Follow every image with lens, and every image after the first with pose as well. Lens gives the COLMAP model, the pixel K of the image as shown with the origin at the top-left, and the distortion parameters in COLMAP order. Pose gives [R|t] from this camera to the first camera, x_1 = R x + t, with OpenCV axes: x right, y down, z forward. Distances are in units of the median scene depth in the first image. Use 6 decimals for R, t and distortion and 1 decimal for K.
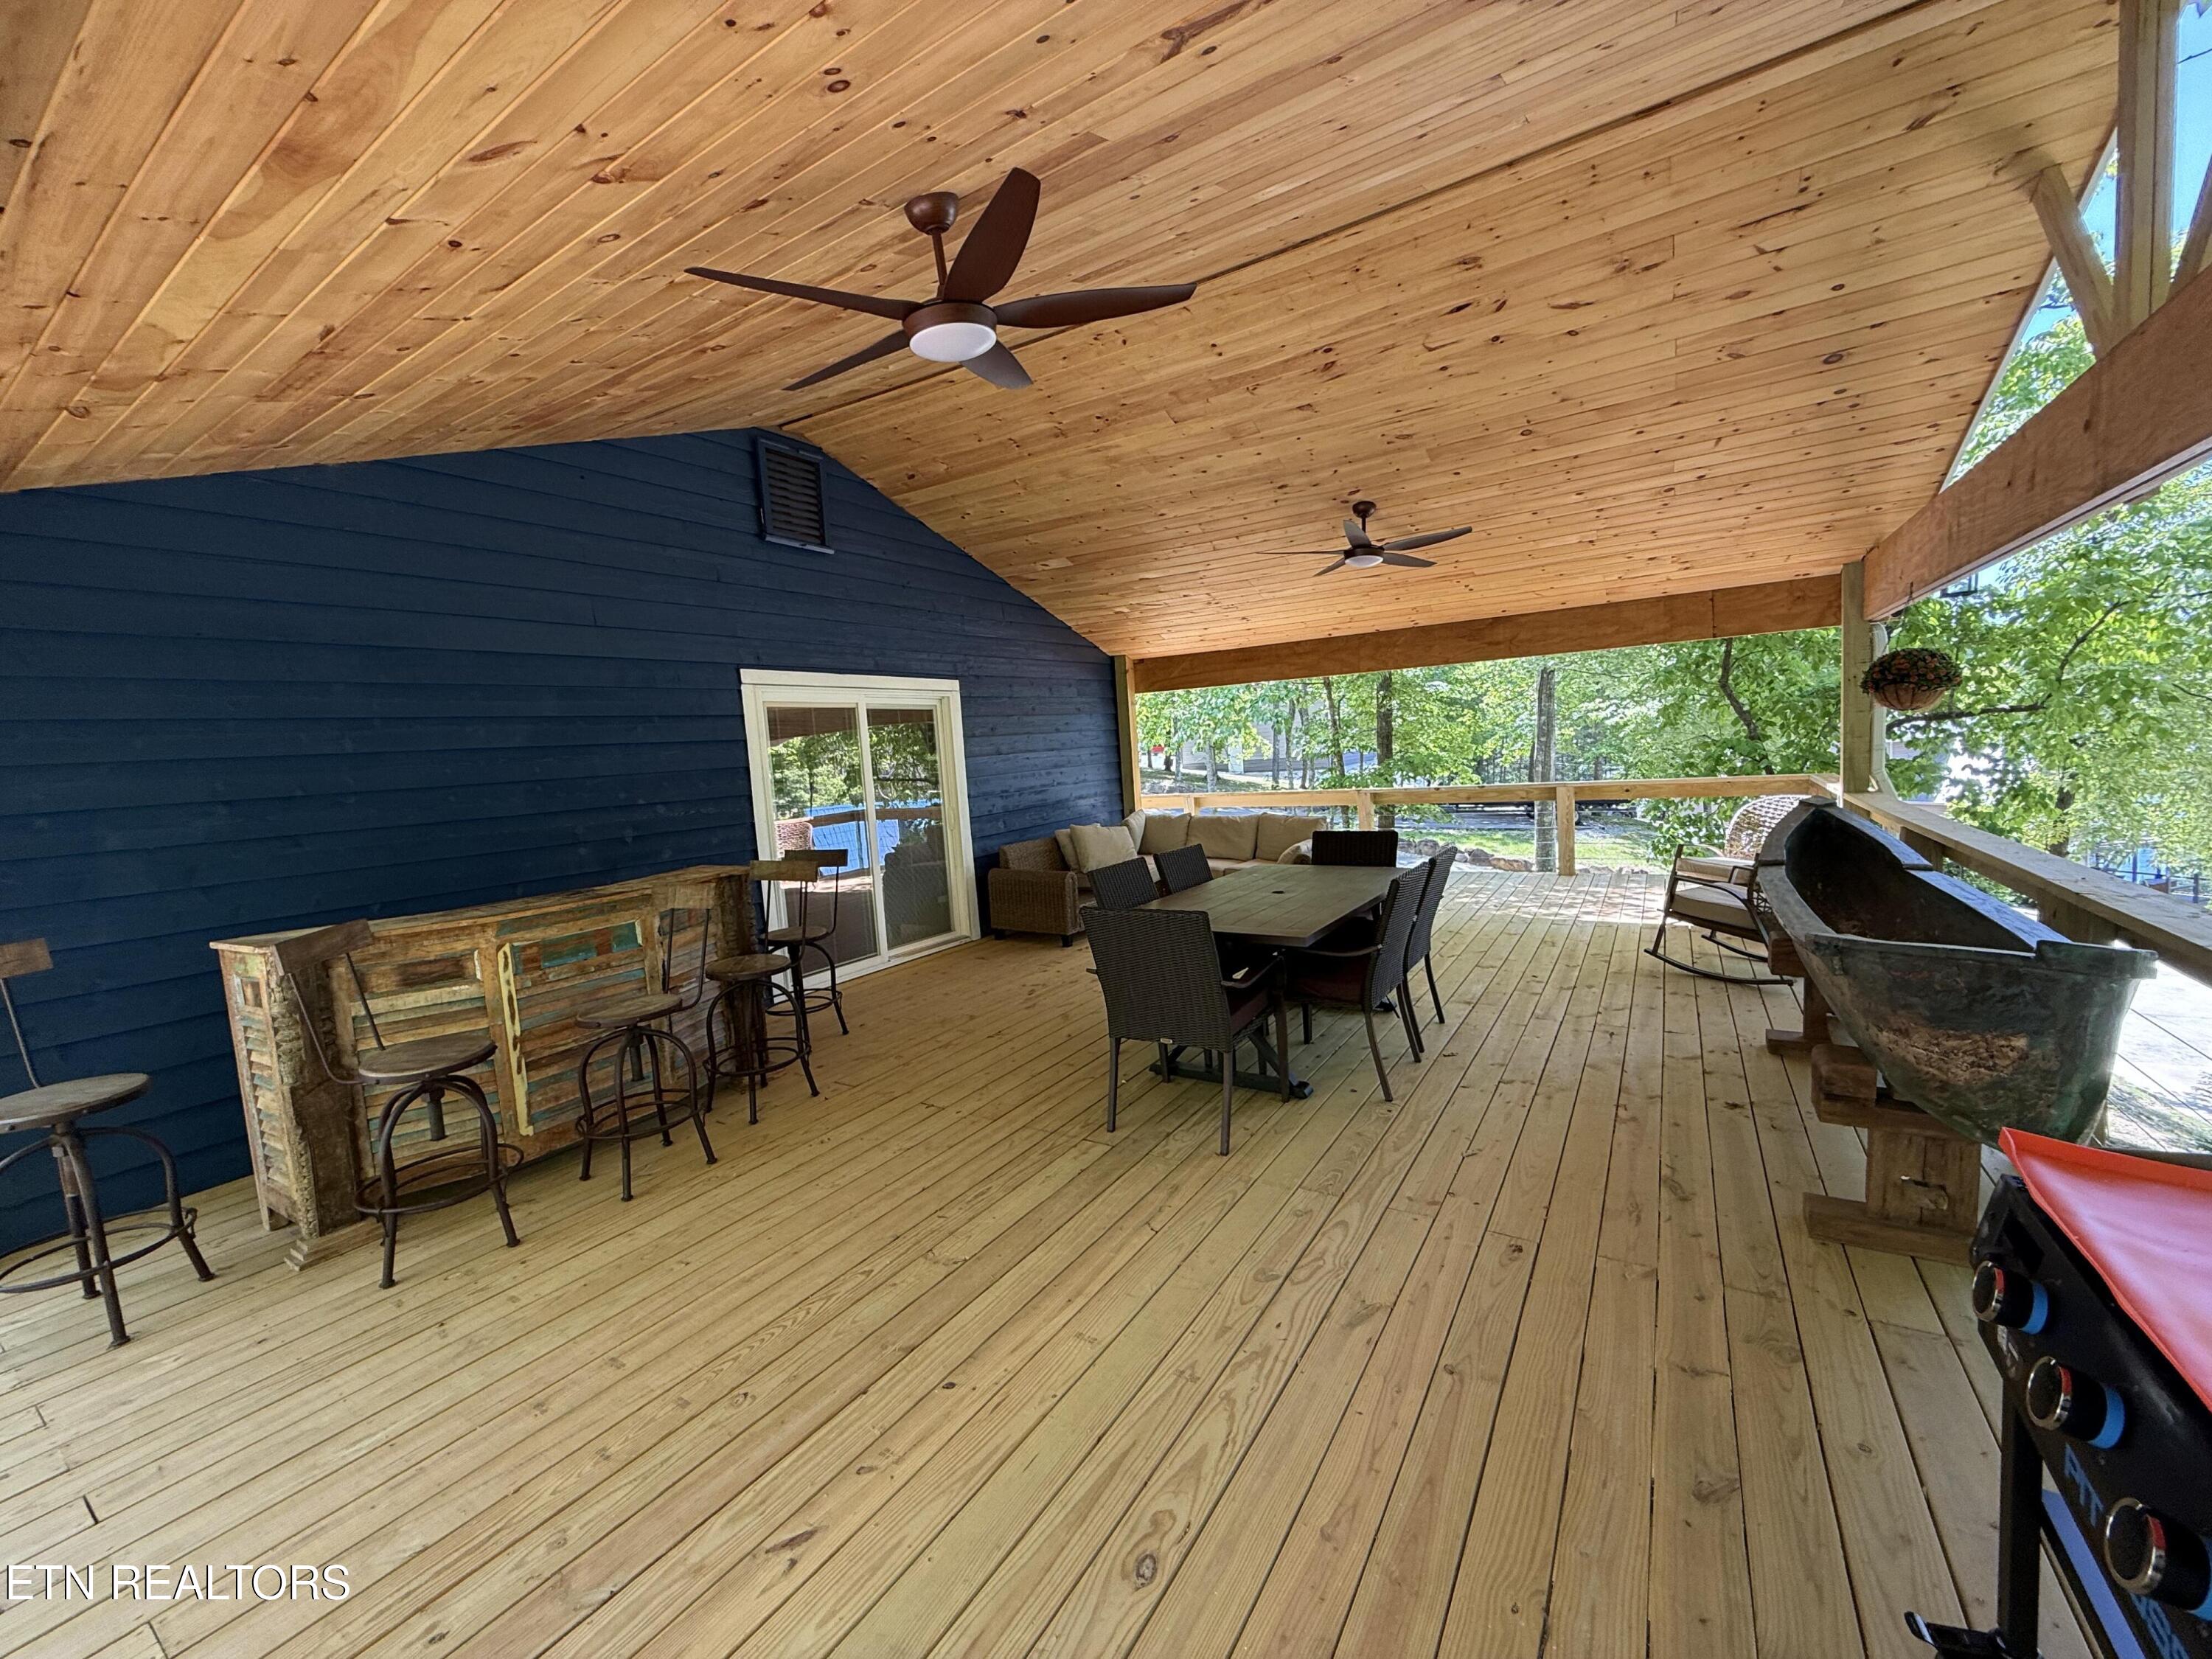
lens RADIAL K [[881.3, 0, 1104.6], [0, 881.3, 831.1], [0, 0, 1]] dist [0.003265, -0.000023]
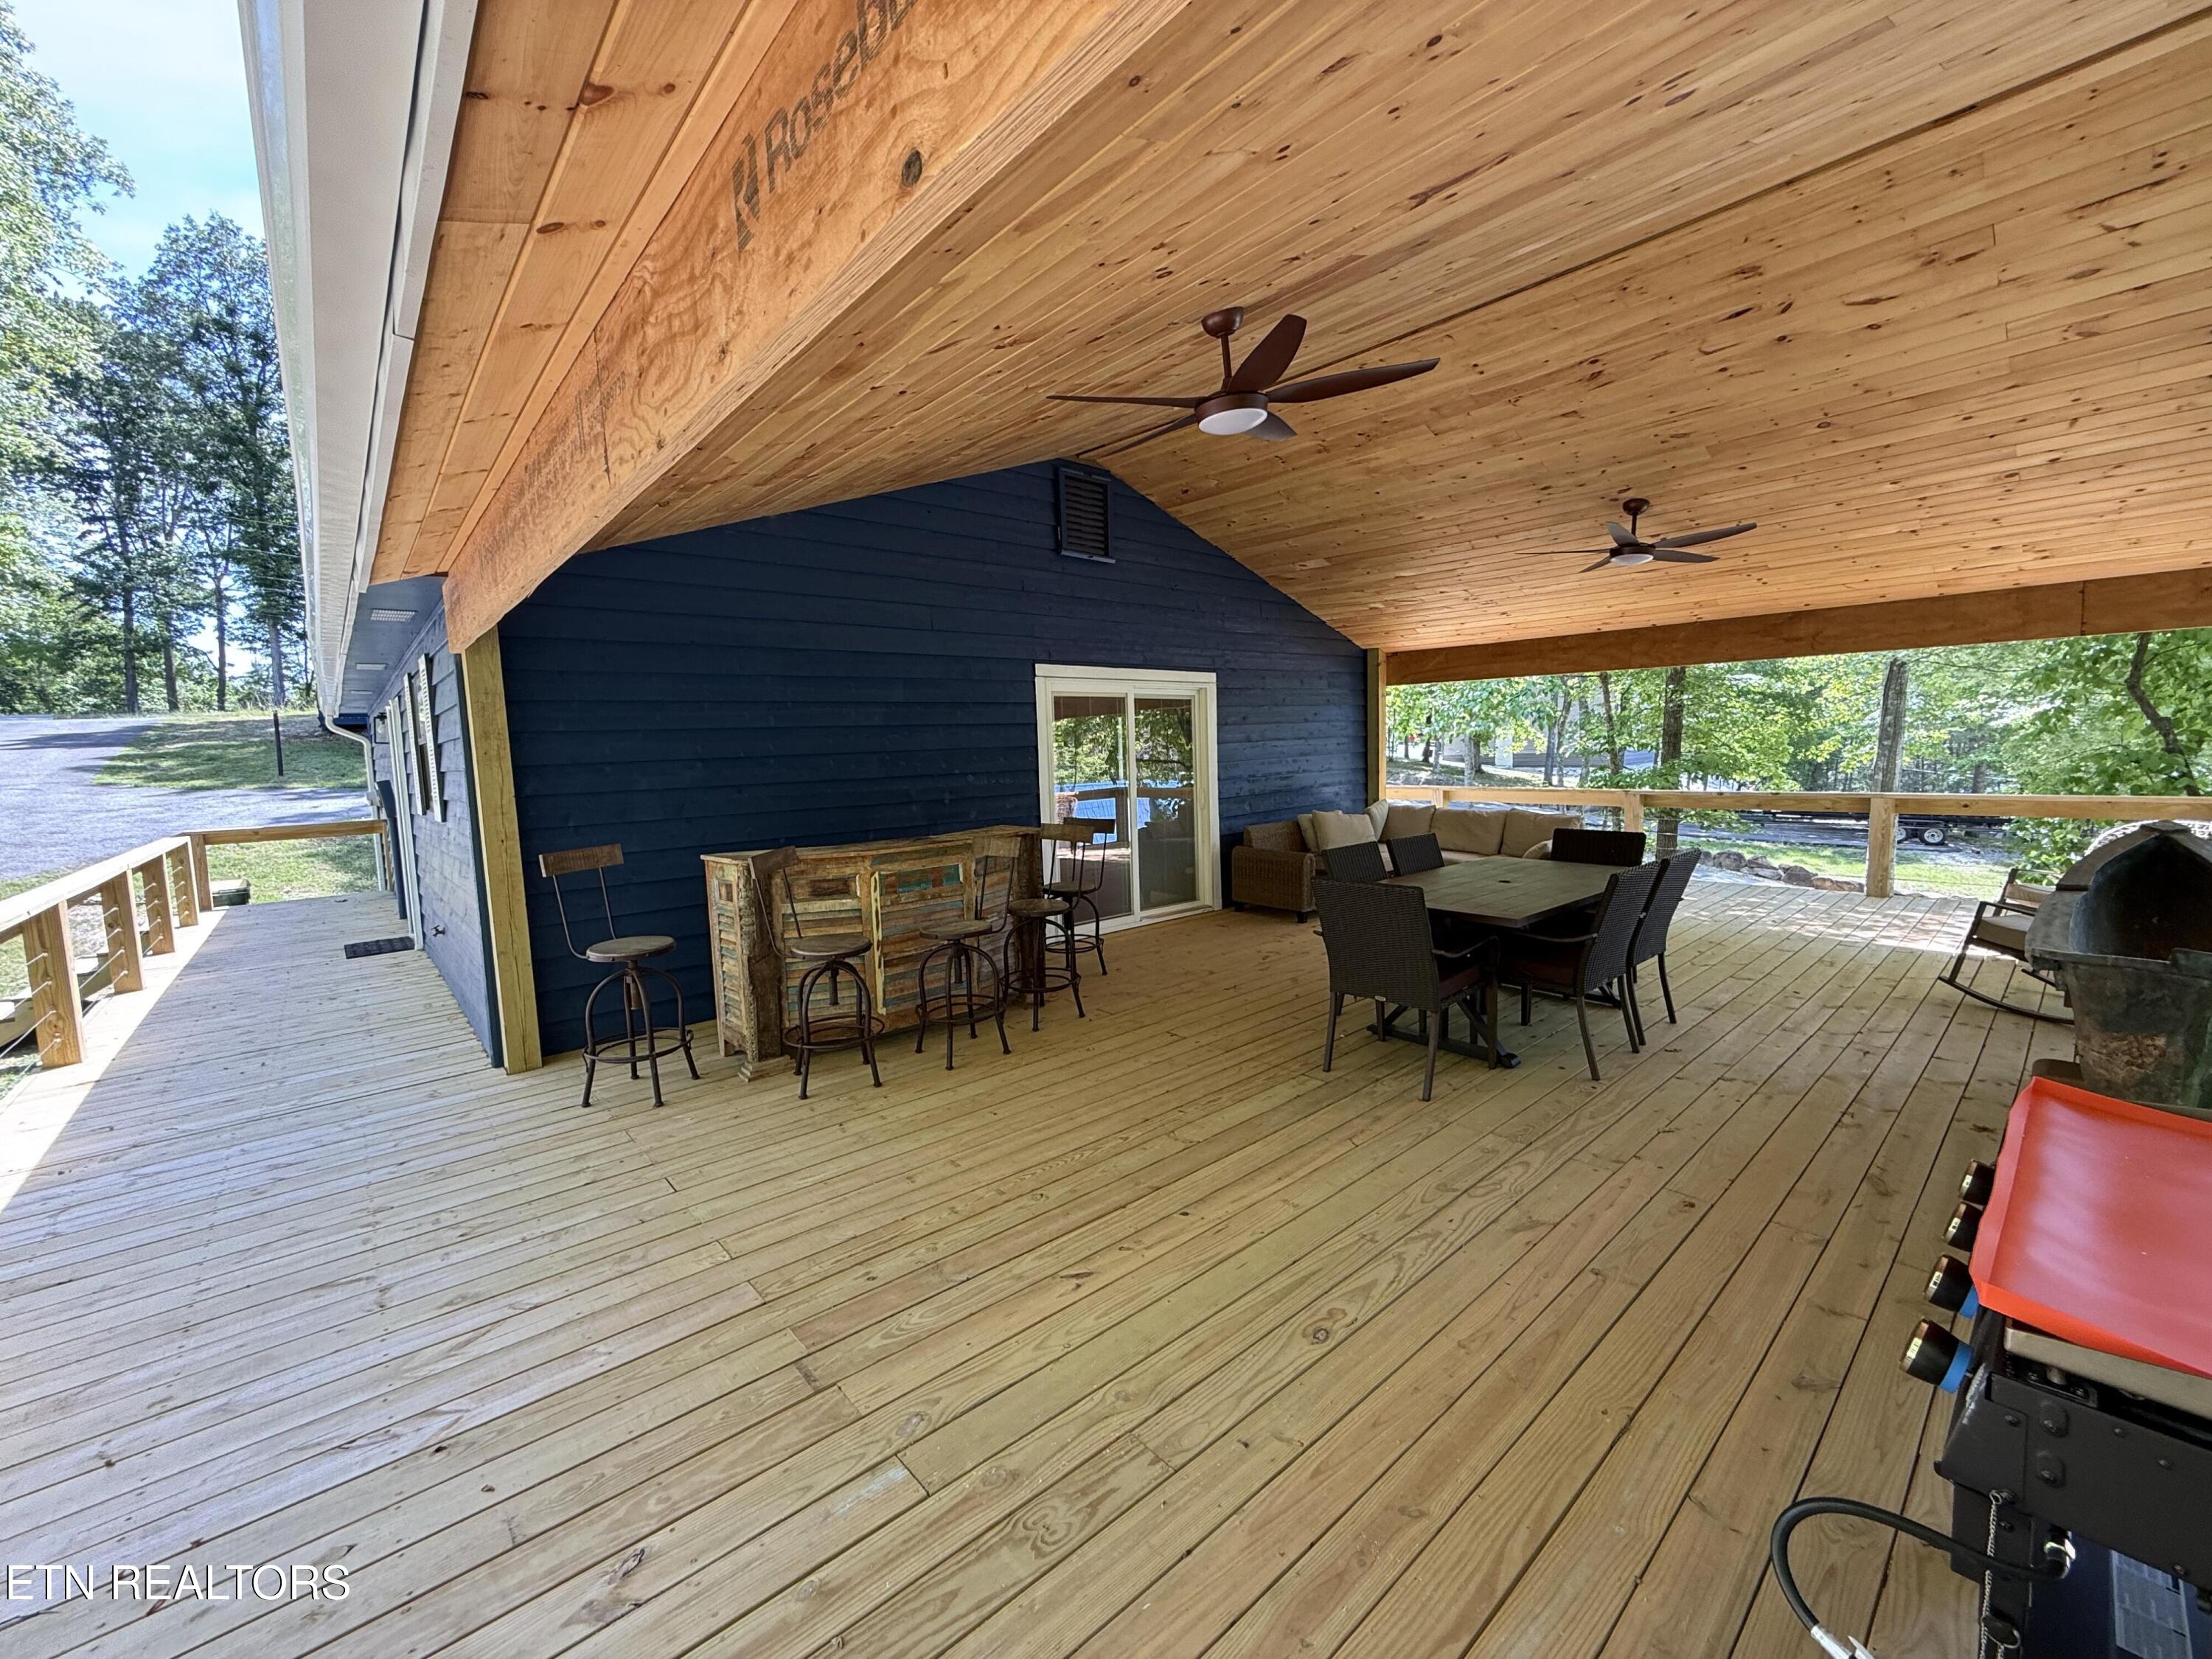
lens RADIAL K [[881.3, 0, 1100.6], [0, 881.3, 828.3], [0, 0, 1]] dist [0.003265, -0.000023]
pose [[0.959340, 0.060160, -0.275767, 0.021186], [-0.055978, 0.998167, 0.023018, 0.008807], [0.276647, -0.006646, 0.960949, -0.184808]]
